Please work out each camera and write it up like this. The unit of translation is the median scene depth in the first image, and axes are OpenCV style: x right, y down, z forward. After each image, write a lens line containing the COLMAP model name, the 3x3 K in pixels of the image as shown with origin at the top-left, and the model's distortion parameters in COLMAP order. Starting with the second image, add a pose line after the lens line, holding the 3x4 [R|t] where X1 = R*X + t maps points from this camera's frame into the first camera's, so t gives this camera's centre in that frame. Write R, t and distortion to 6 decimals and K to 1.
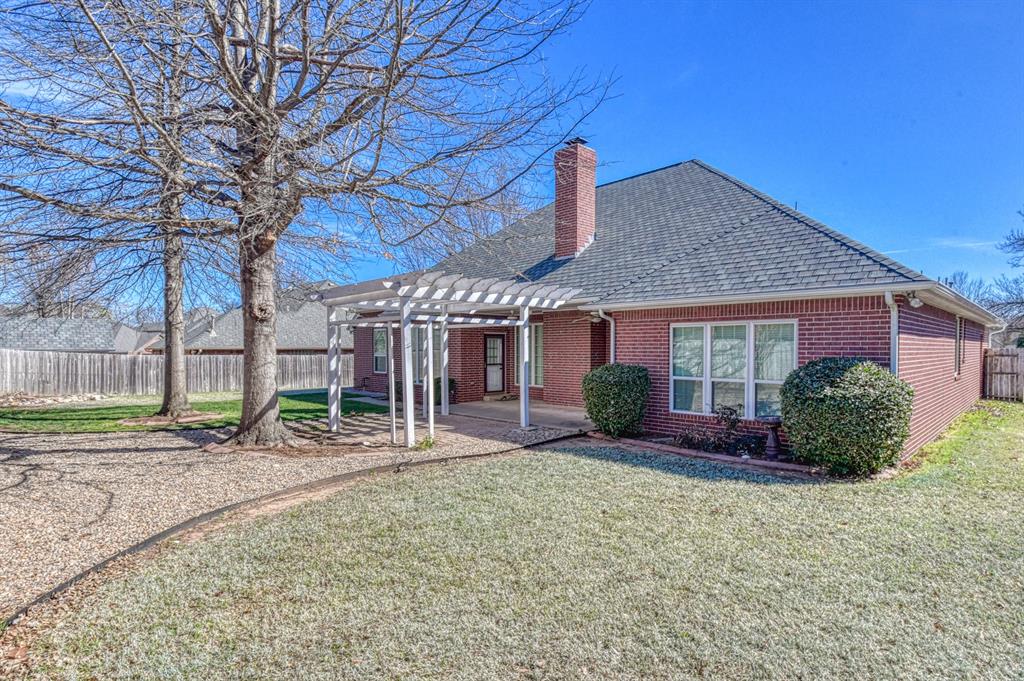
lens RADIAL K [[501.6, 0, 509.9], [0, 501.6, 351.5], [0, 0, 1]] dist [0.003005, -0.014044]
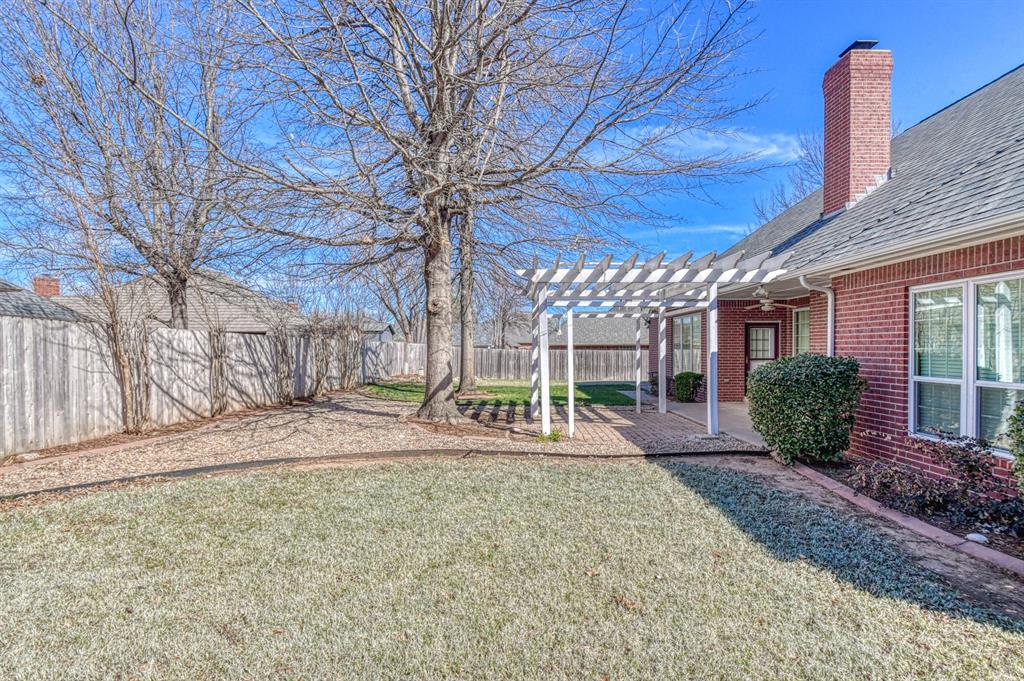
lens RADIAL K [[474.4, 0, 521.0], [0, 474.4, 345.8], [0, 0, 1]] dist [0.022396, -0.011666]
pose [[0.745038, -0.003043, -0.667015, 0.246672], [-0.002397, 0.999971, -0.007240, 0.012949], [0.667017, 0.006993, 0.745009, 0.186530]]
